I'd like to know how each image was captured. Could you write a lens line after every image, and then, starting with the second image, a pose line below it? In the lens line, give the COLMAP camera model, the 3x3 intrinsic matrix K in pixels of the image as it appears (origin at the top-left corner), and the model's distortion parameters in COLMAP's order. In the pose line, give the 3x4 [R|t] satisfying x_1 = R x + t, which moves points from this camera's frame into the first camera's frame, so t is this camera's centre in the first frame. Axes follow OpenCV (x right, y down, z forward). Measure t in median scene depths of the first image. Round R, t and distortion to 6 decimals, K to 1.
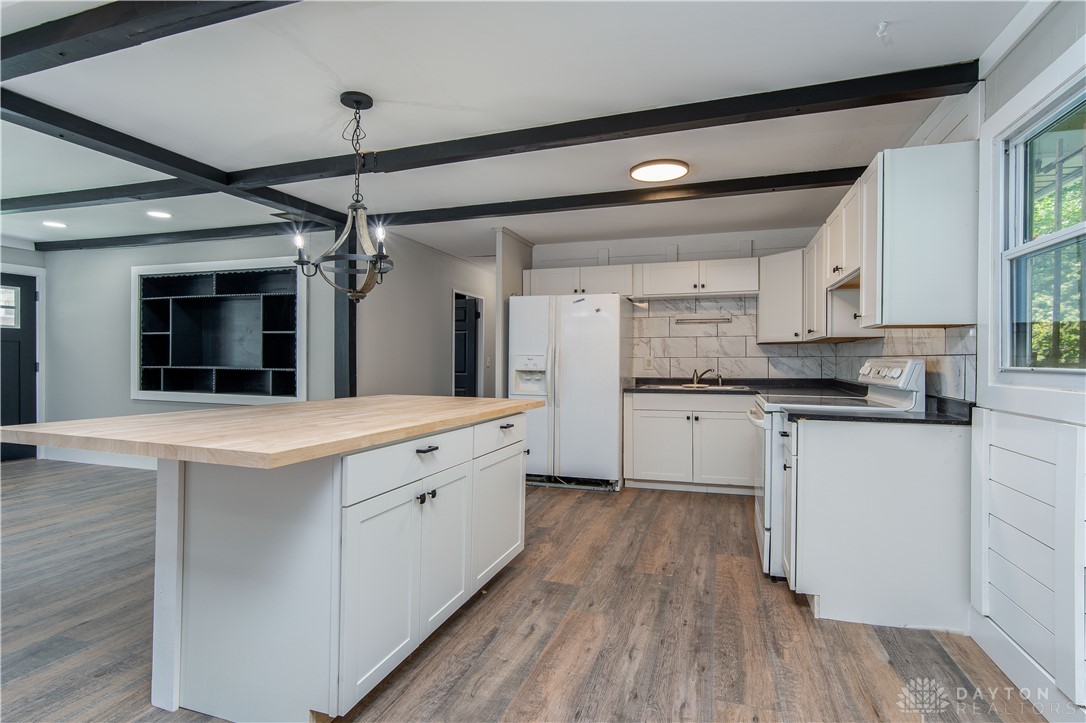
lens RADIAL K [[523.5, 0, 541.3], [0, 523.5, 360.3], [0, 0, 1]] dist [0.000367, 0.001424]
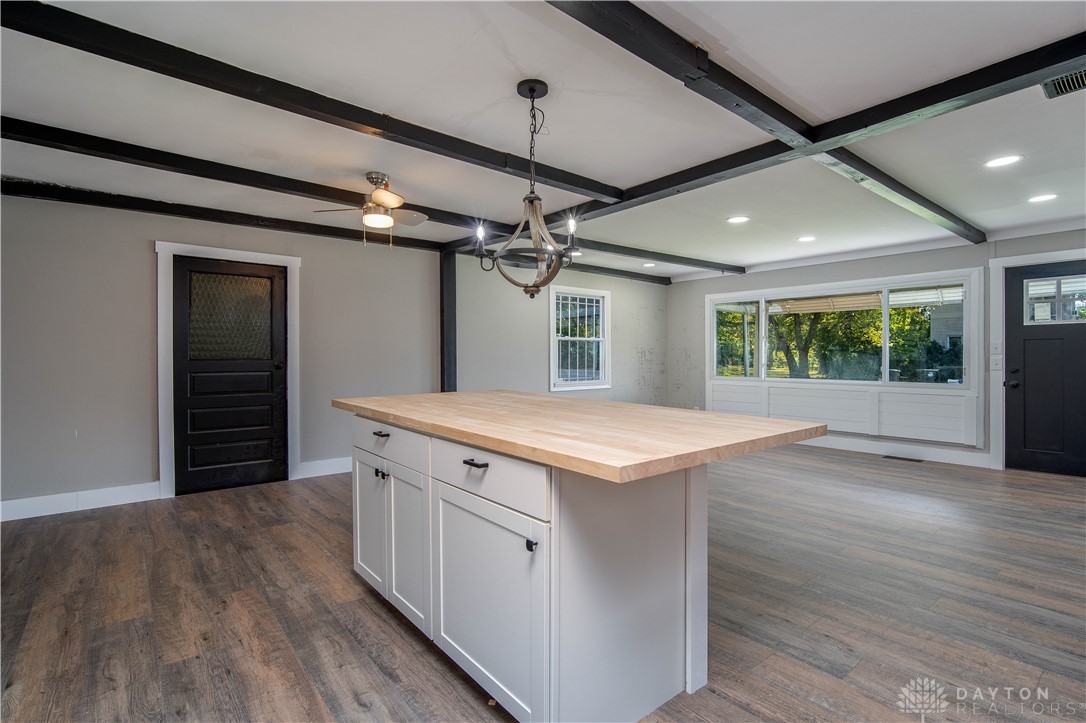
lens RADIAL K [[523.5, 0, 538.9], [0, 523.5, 362.5], [0, 0, 1]] dist [0.000367, 0.001424]
pose [[-0.537033, 0.002336, -0.843558, 0.550322], [0.000248, 0.999997, 0.002612, -0.006272], [0.843561, 0.001194, -0.537032, 1.792845]]
